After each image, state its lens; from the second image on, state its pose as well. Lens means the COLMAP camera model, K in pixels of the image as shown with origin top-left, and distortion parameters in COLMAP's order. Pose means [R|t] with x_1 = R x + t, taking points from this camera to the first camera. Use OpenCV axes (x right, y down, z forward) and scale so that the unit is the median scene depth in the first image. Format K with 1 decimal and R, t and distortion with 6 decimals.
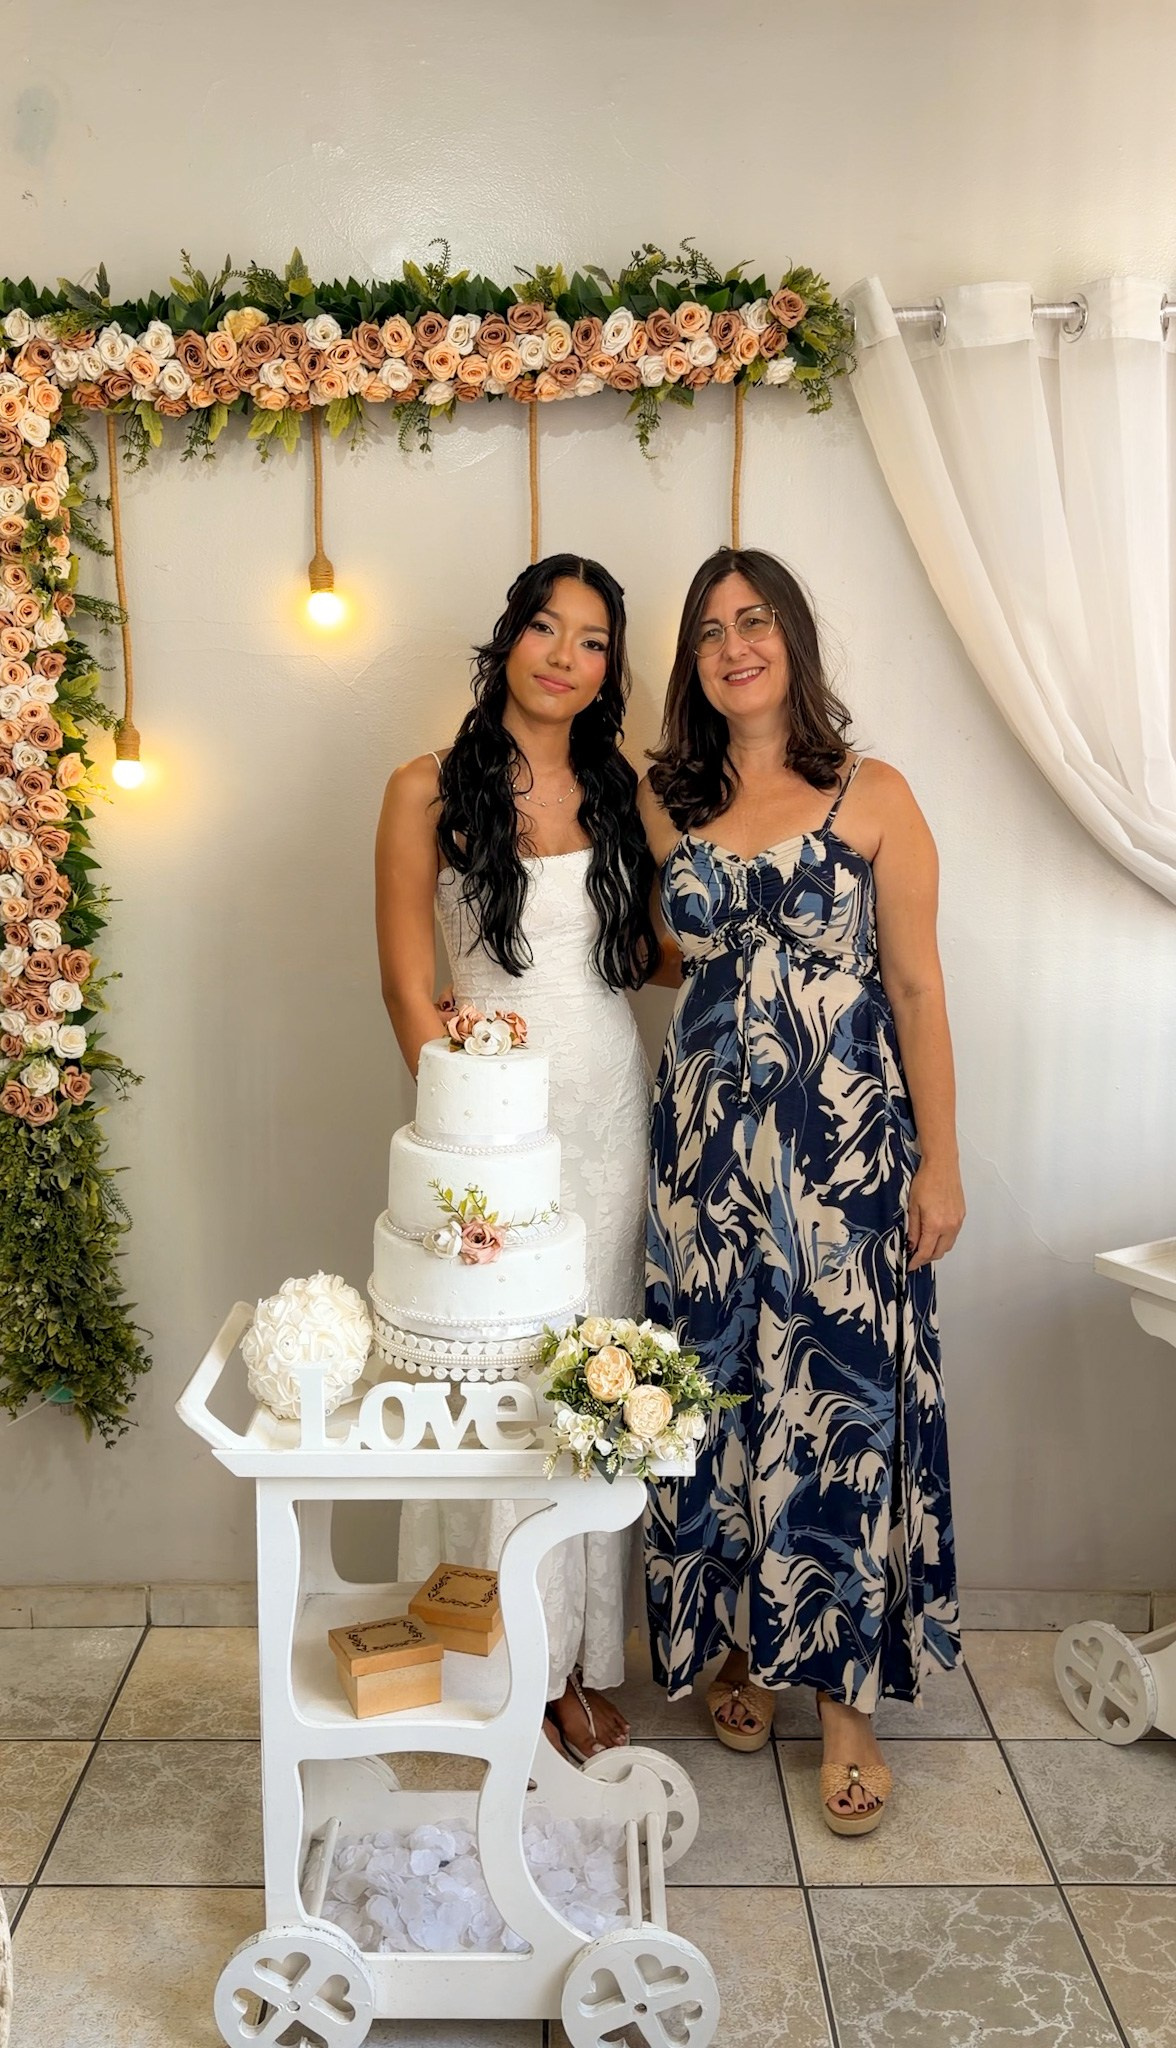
lens RADIAL K [[1786.9, 0, 595.6], [0, 1786.9, 1018.1], [0, 0, 1]] dist [0.126380, -0.279865]
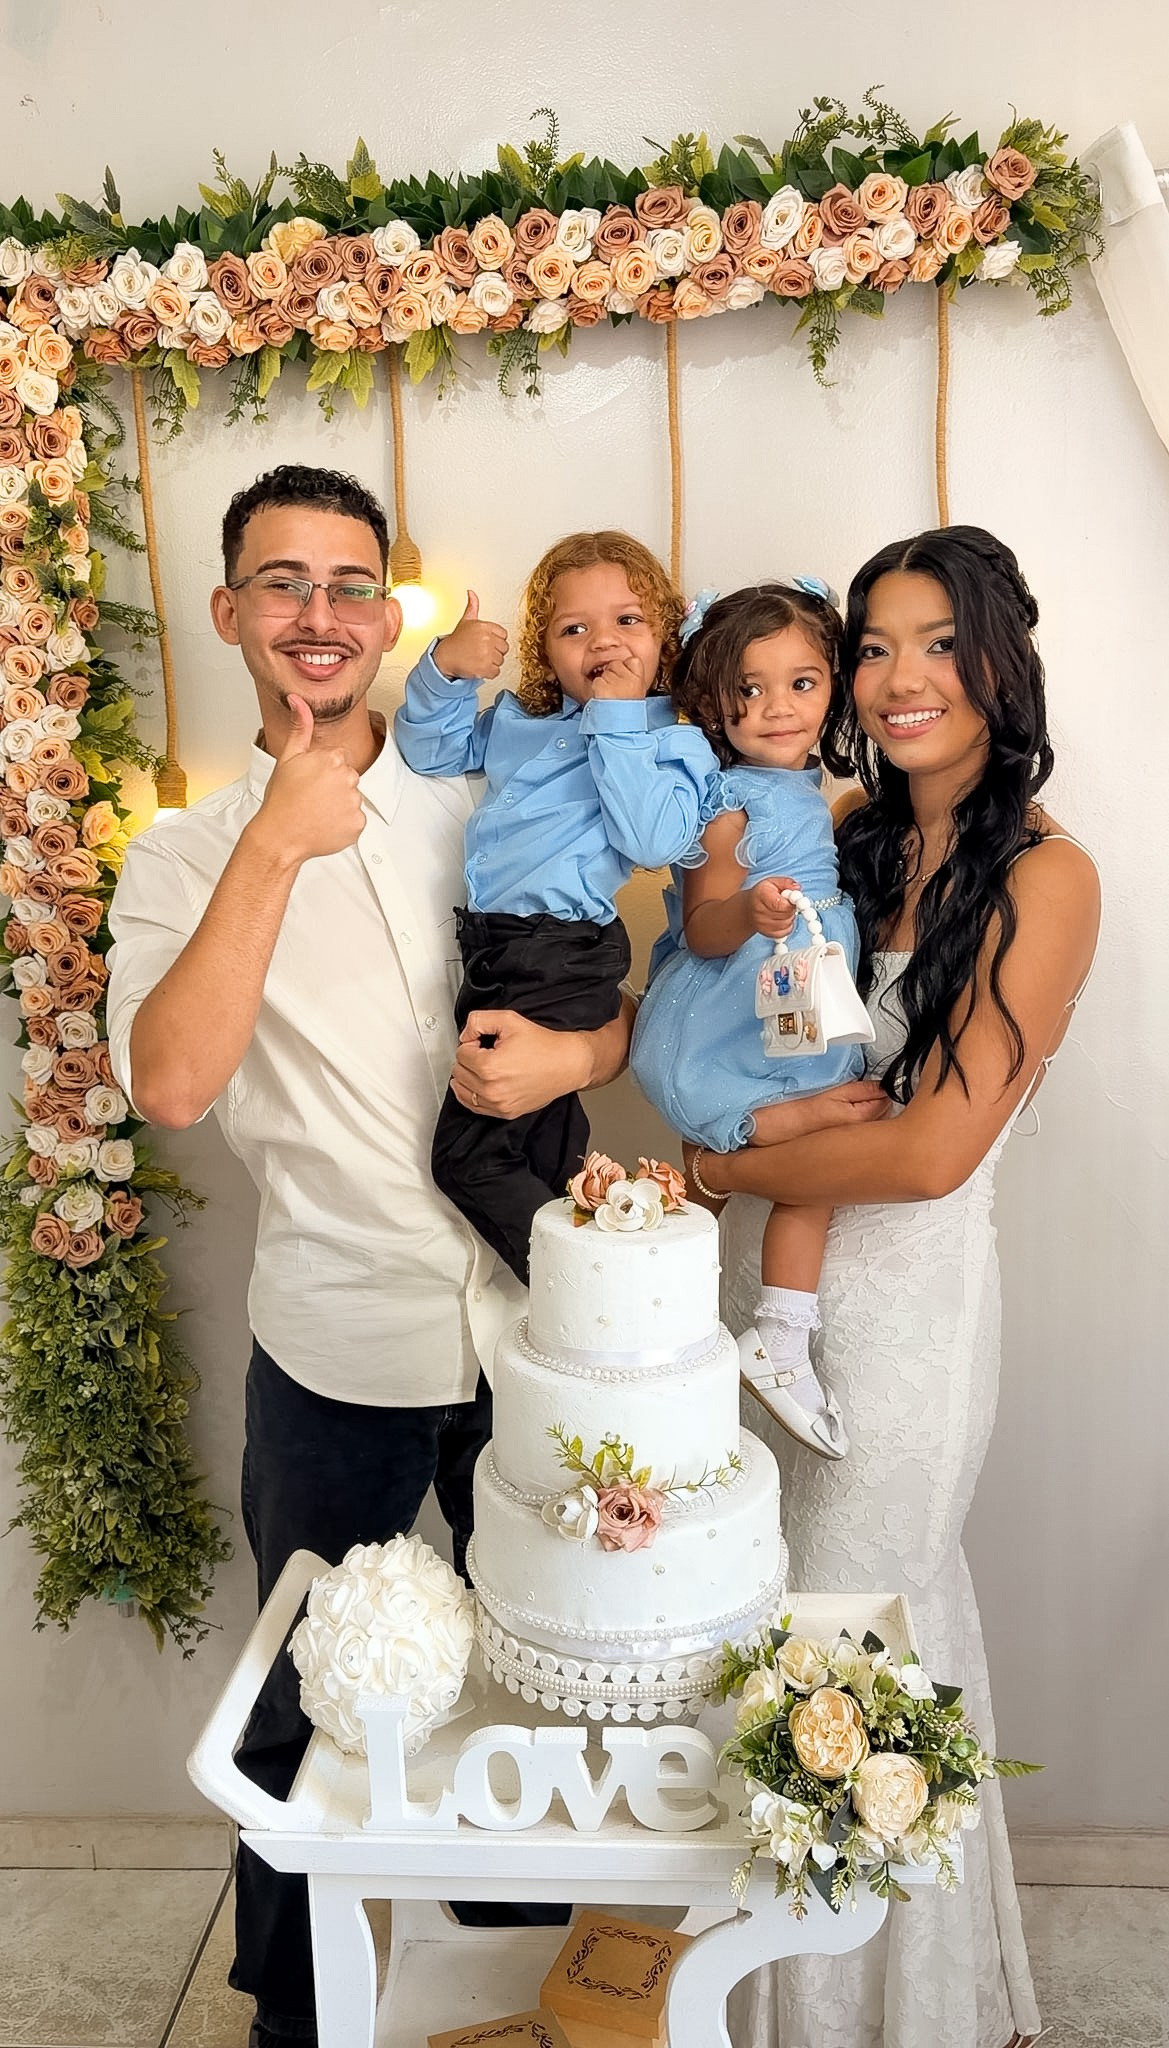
lens RADIAL K [[1753.9, 0, 586.0], [0, 1753.9, 1016.9], [0, 0, 1]] dist [0.075868, -0.158115]
pose [[0.995963, -0.024150, -0.086455, -0.013451], [0.023811, 0.999704, -0.004947, -0.045443], [0.086548, 0.002868, 0.996244, 0.259404]]
